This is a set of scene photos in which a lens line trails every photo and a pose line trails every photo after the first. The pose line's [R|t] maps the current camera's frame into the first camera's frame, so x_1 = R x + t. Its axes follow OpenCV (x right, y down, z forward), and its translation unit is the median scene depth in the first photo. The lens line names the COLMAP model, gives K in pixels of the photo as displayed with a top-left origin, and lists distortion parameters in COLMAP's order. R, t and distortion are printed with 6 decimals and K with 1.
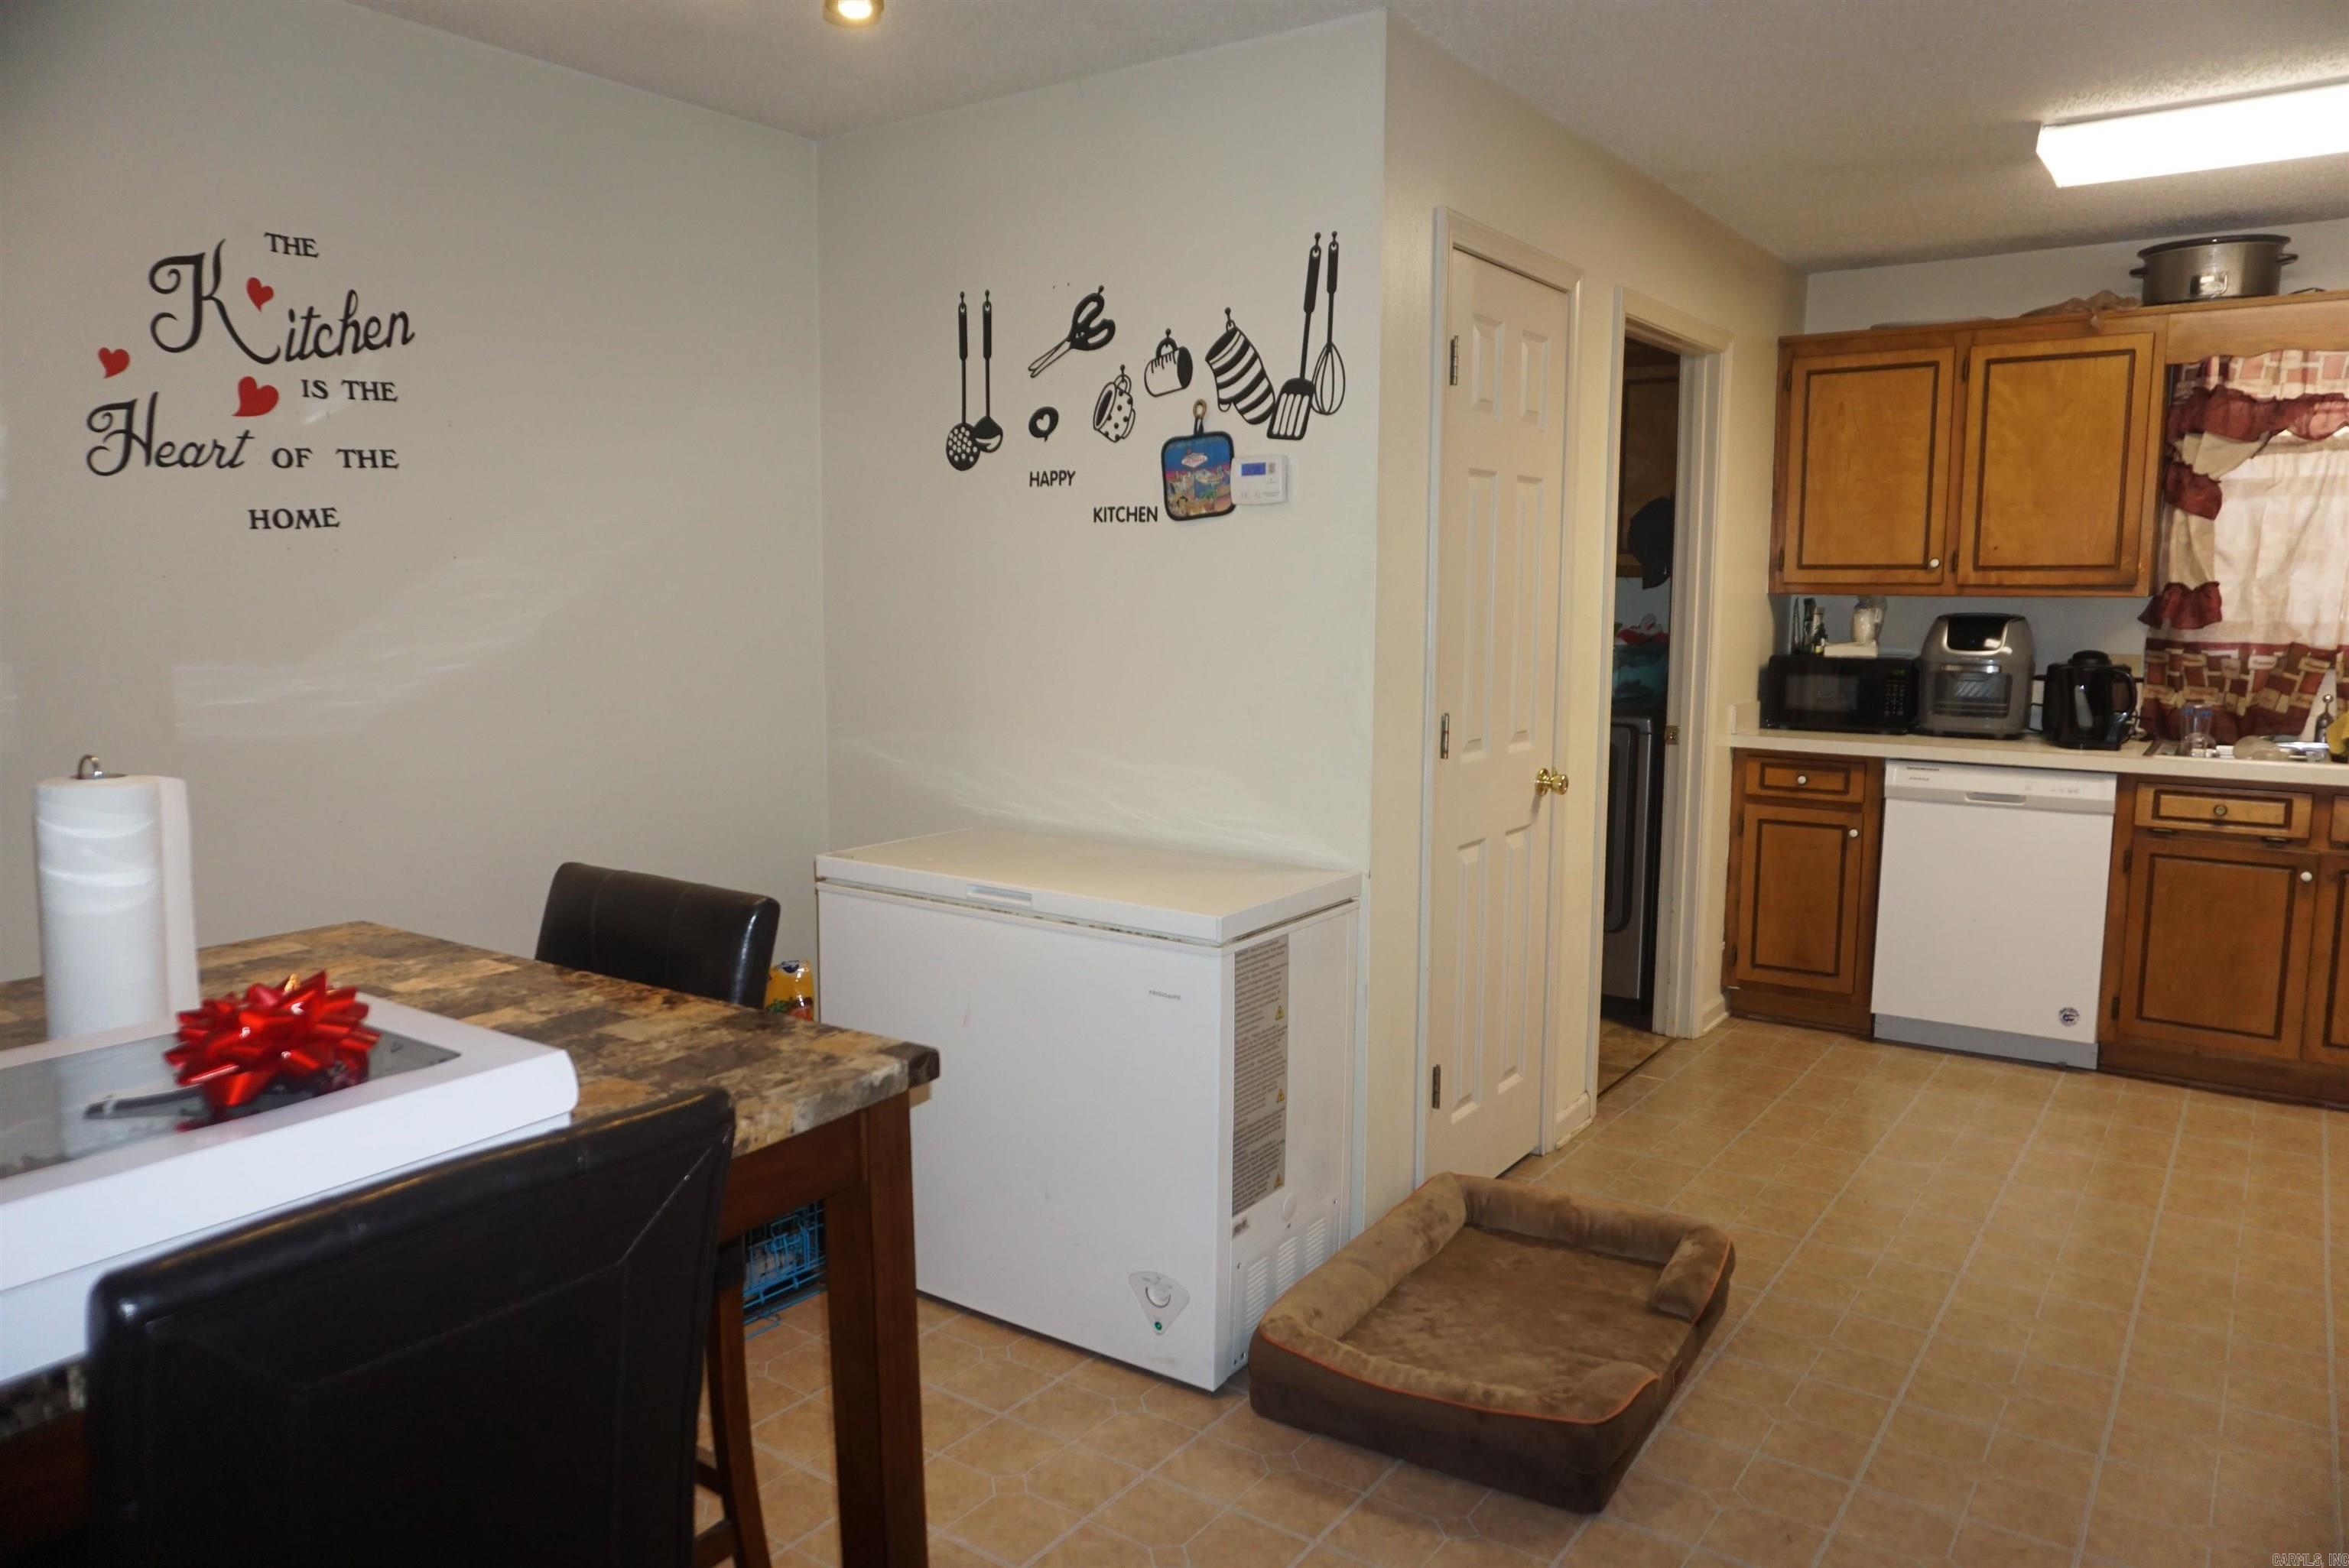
lens RADIAL K [[1564.8, 0, 1171.5], [0, 1564.8, 792.1], [0, 0, 1]] dist [-0.044084, 0.033769]
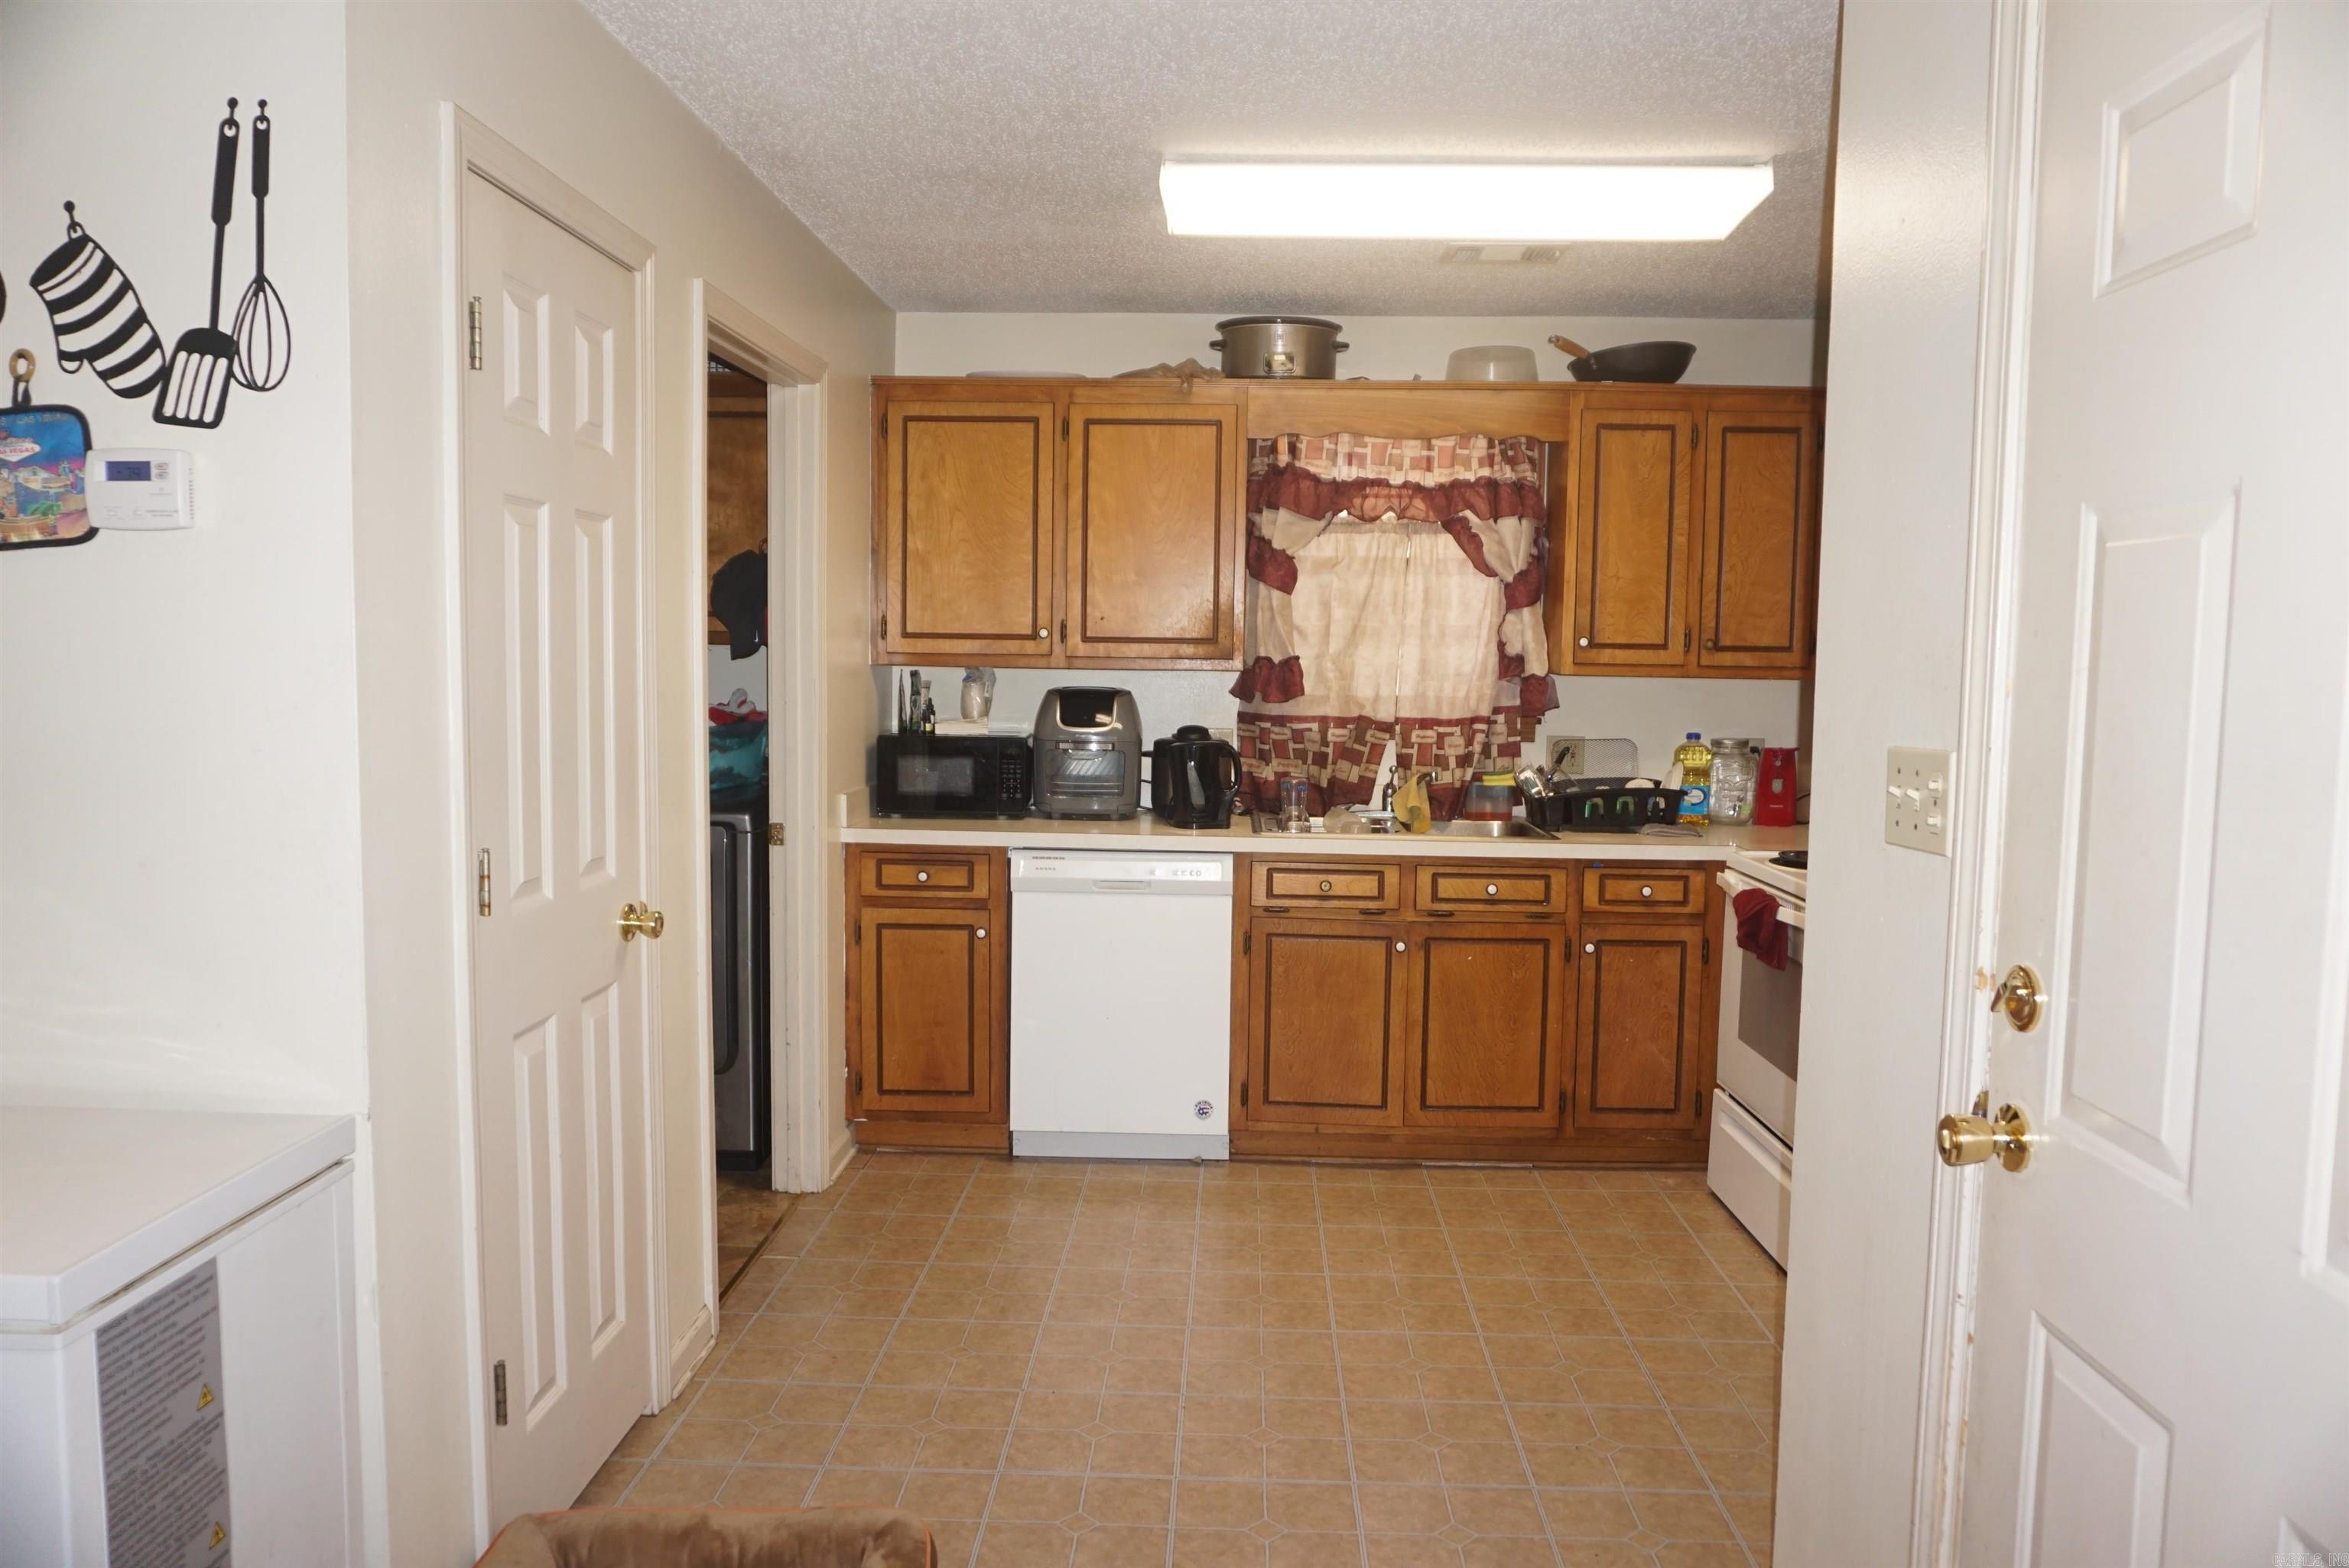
lens RADIAL K [[1582.6, 0, 1174.5], [0, 1582.6, 784.0], [0, 0, 1]] dist [-0.042638, 0.034340]
pose [[0.833411, -0.034317, 0.551588, 0.036835], [0.058133, 0.997977, -0.025746, -0.032662], [-0.549588, 0.053523, 0.833719, 0.196616]]
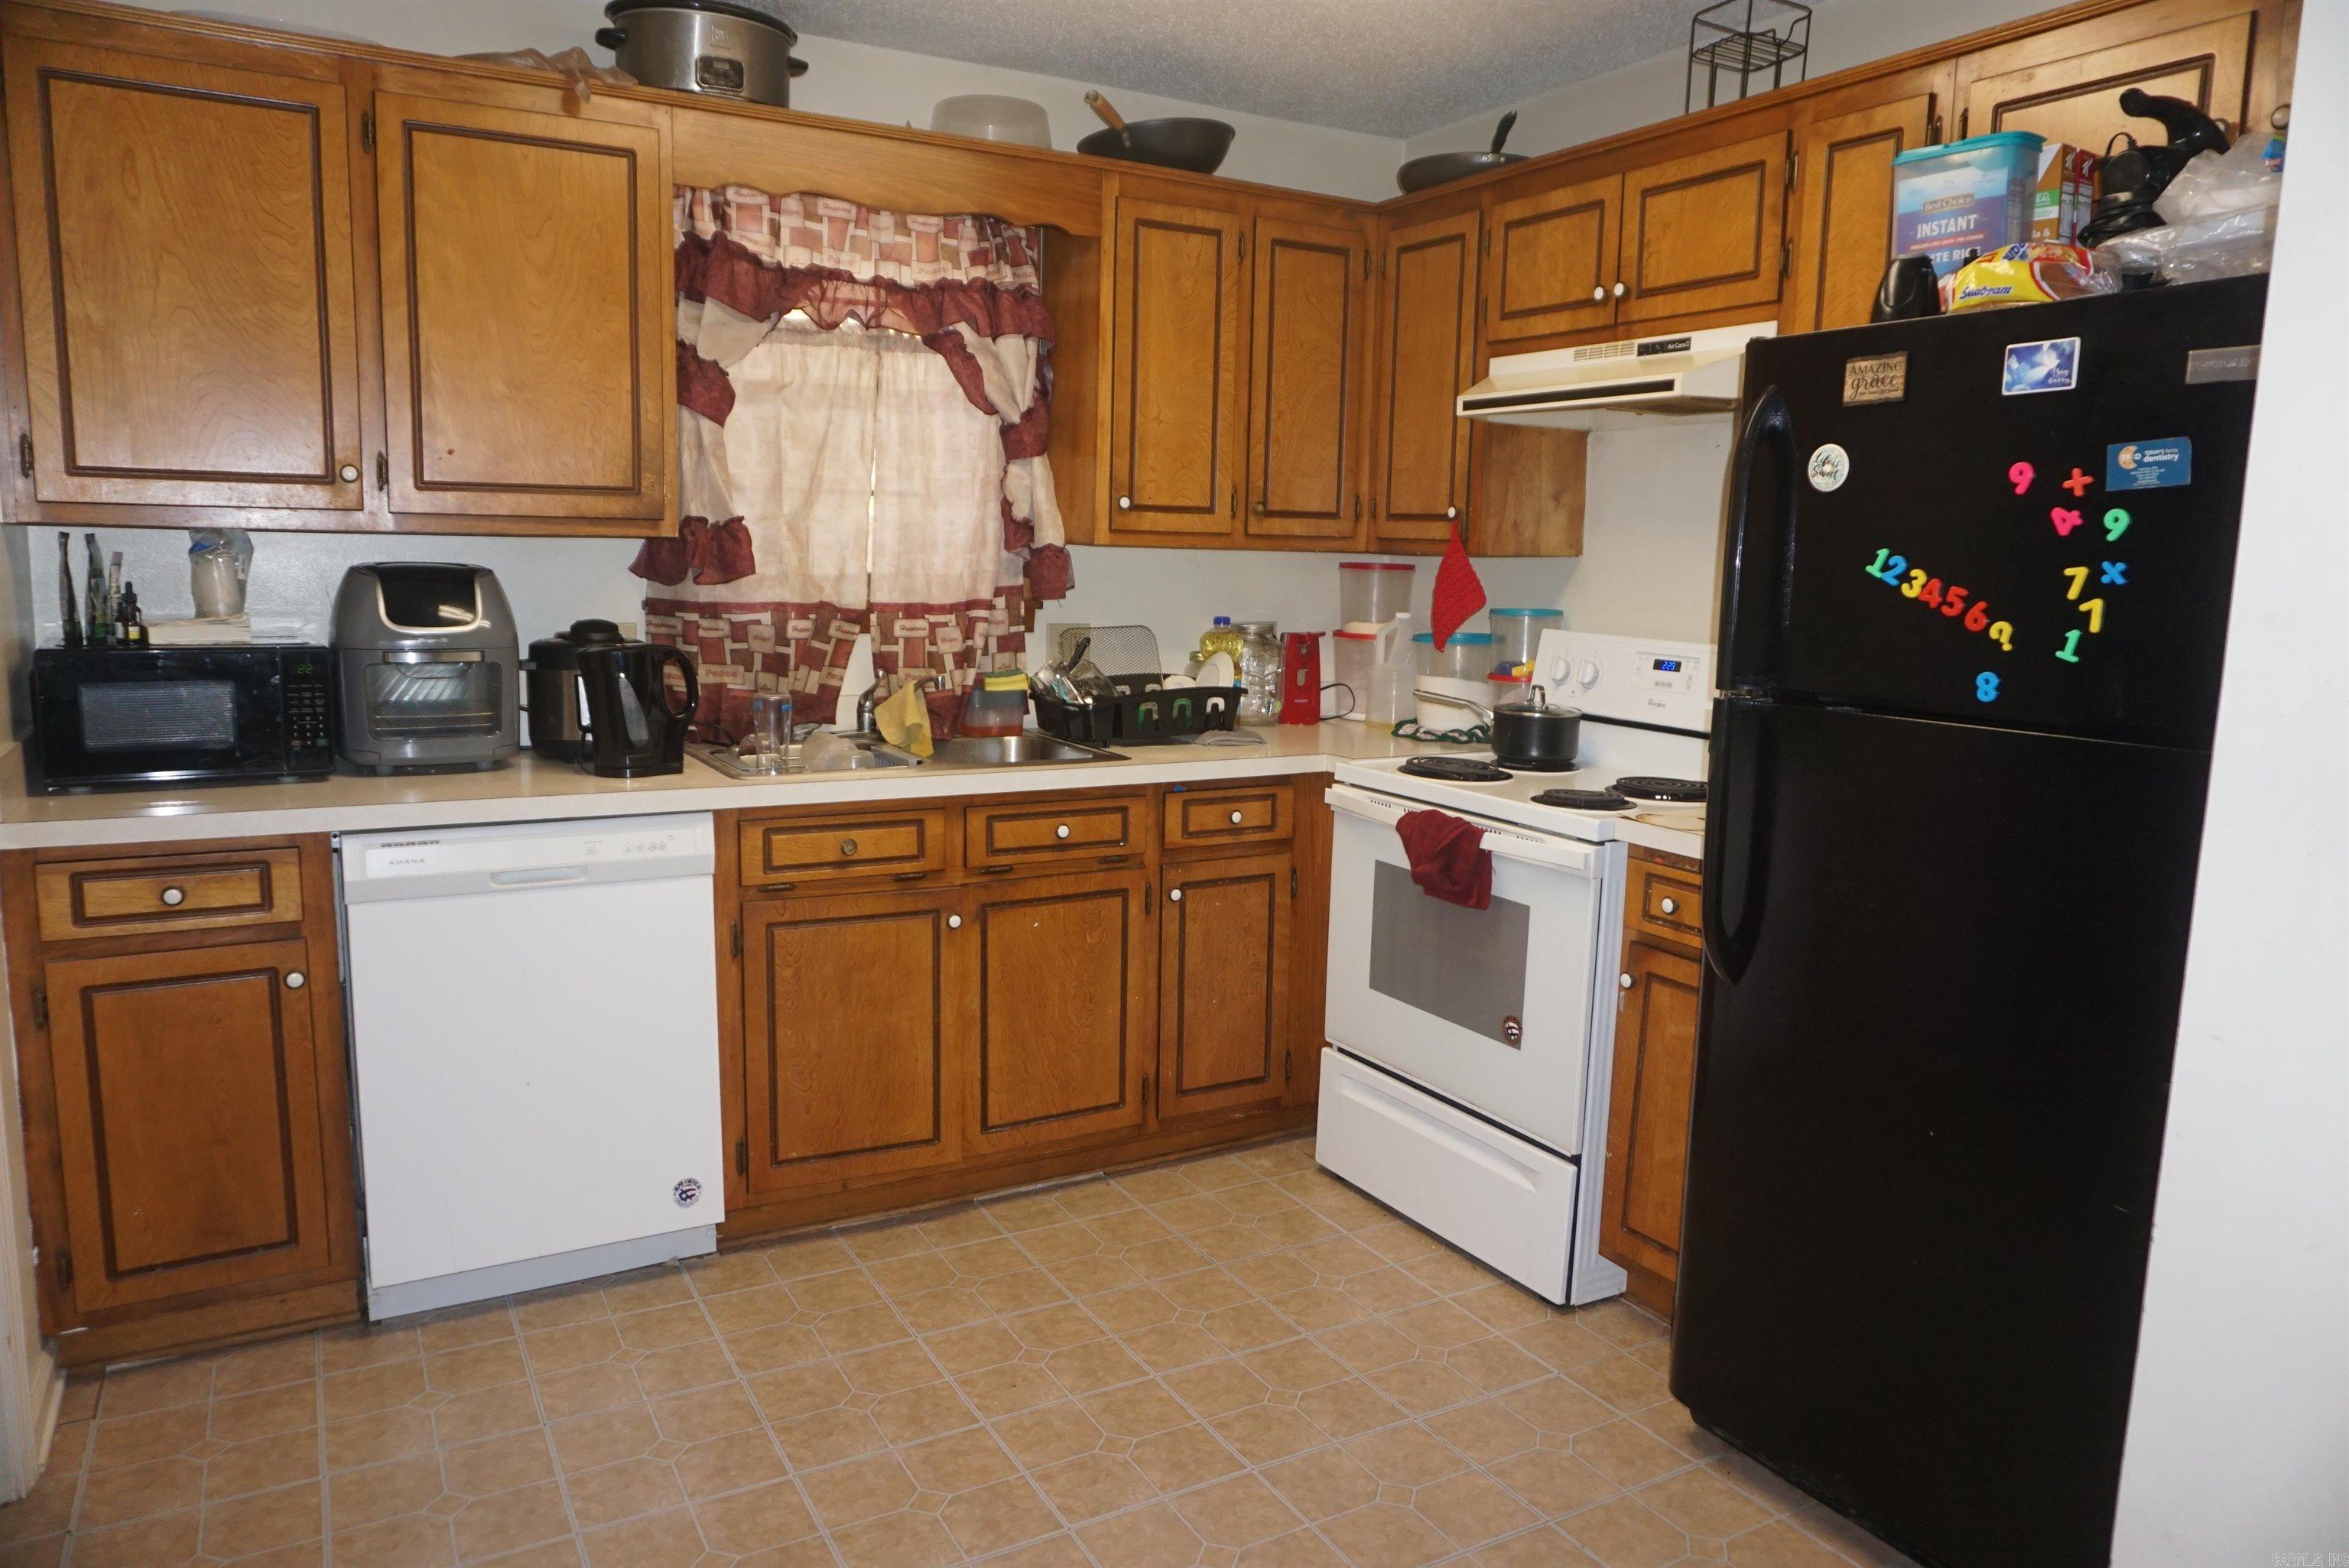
lens RADIAL K [[1582.6, 0, 1174.5], [0, 1582.6, 784.0], [0, 0, 1]] dist [-0.042638, 0.034340]
pose [[0.418461, -0.124286, 0.899691, 0.102085], [0.096524, 0.991068, 0.092015, -0.066780], [-0.903091, 0.048337, 0.426720, 0.554922]]
